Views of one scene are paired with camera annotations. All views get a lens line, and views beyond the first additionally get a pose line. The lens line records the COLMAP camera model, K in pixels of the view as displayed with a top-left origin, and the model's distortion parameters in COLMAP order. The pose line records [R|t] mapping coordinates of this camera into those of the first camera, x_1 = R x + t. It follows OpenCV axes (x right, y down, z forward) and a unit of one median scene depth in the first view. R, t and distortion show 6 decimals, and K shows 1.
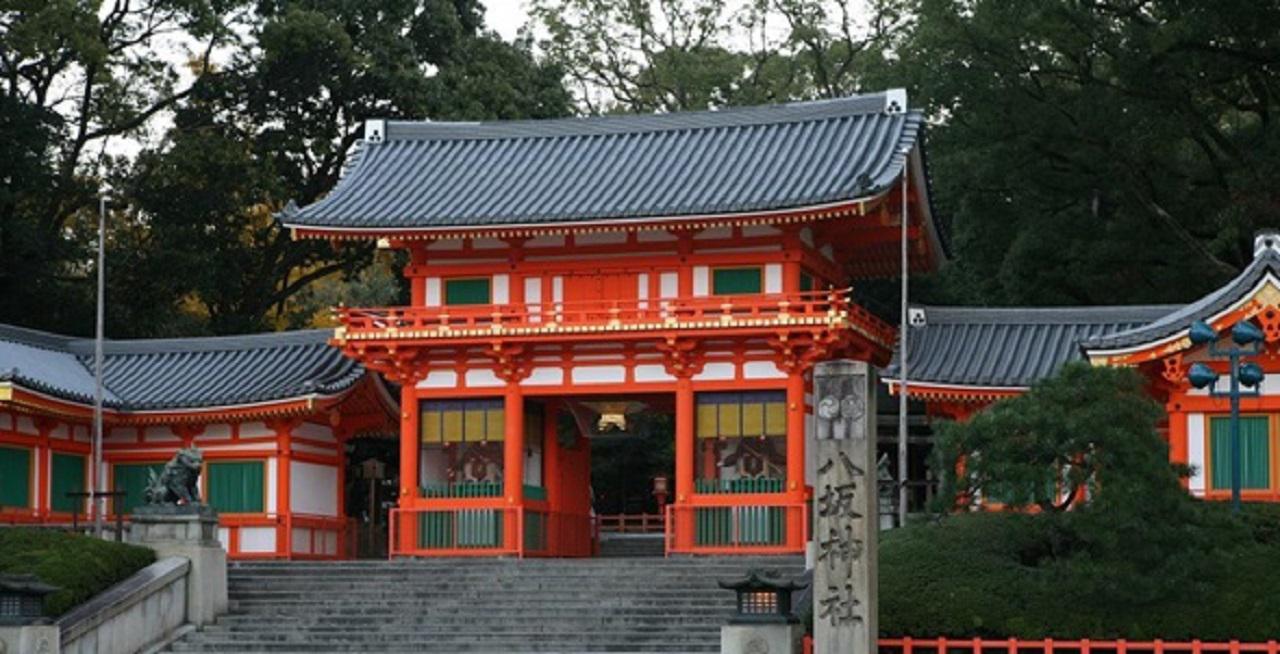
lens RADIAL K [[2576.5, 0, 640.0], [0, 2576.5, 327.0], [0, 0, 1]] dist [0.281557, 0.004172]
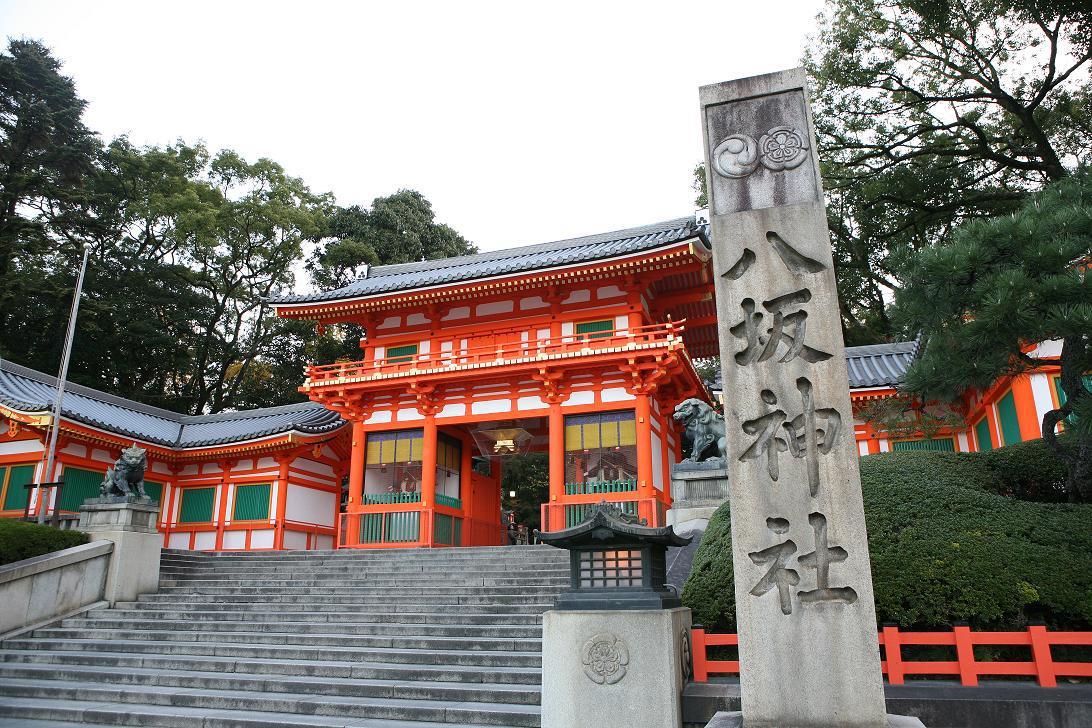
lens RADIAL K [[735.2, 0, 546.0], [0, 735.2, 364.0], [0, 0, 1]] dist [-0.062619, 0.047413]
pose [[0.998453, -0.024820, -0.049749, 0.031639], [0.014706, 0.980852, -0.194198, 0.072044], [0.053616, 0.193166, 0.979700, 0.642625]]
